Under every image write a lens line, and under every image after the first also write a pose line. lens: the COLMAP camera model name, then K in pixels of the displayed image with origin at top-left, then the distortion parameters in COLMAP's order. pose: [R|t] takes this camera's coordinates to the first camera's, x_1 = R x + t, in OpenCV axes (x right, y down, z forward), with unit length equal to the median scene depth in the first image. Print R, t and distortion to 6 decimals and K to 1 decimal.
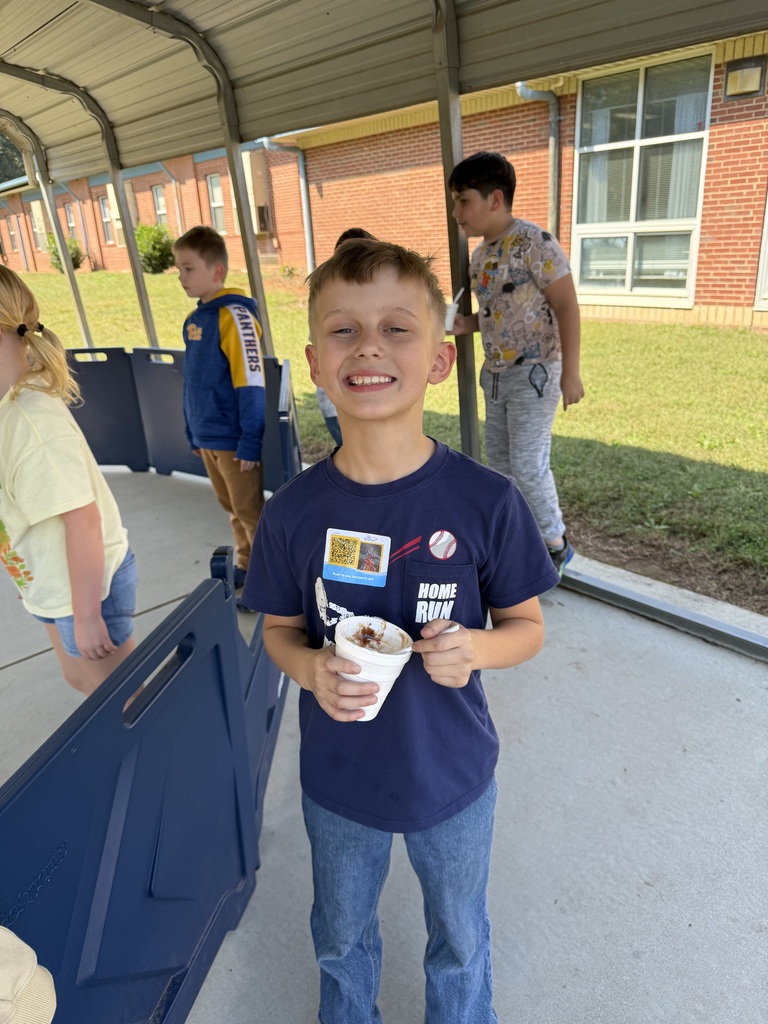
lens RADIAL K [[719.6, 0, 387.0], [0, 719.6, 508.1], [0, 0, 1]] dist [-0.008130, -0.015002]
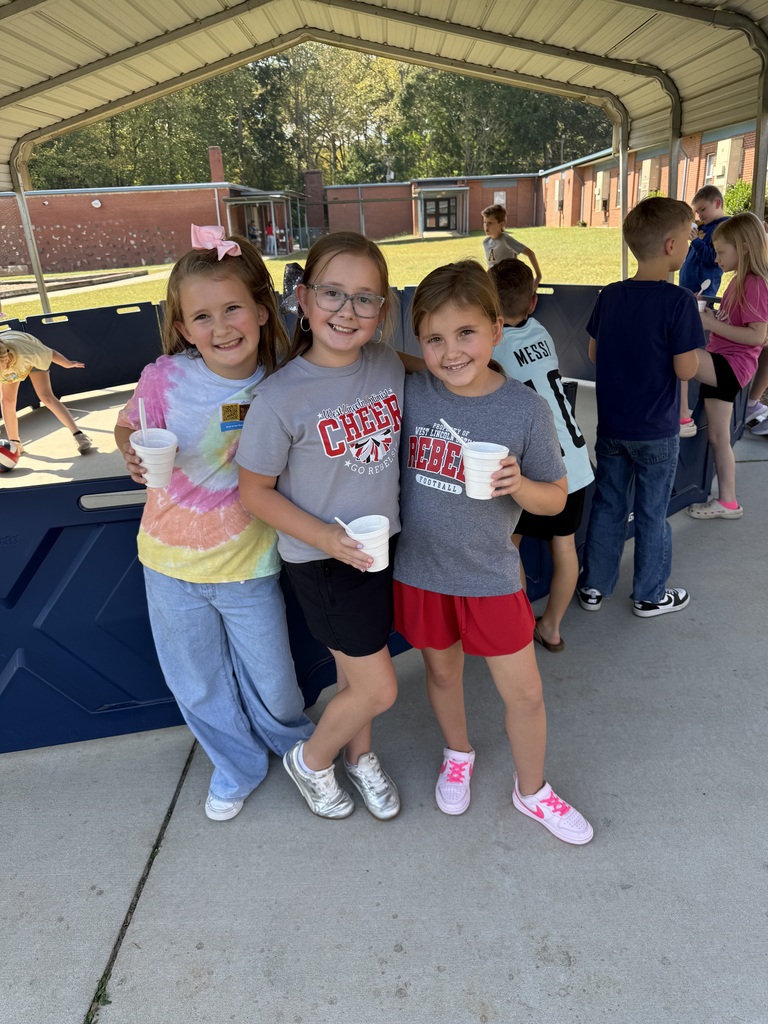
lens RADIAL K [[719.6, 0, 381.0], [0, 719.6, 511.5], [0, 0, 1]] dist [-0.008130, -0.015002]
pose [[0.724729, 0.269114, -0.634308, 0.198217], [-0.233336, 0.962037, 0.141560, 0.076685], [0.648323, 0.045415, 0.760010, -0.207388]]
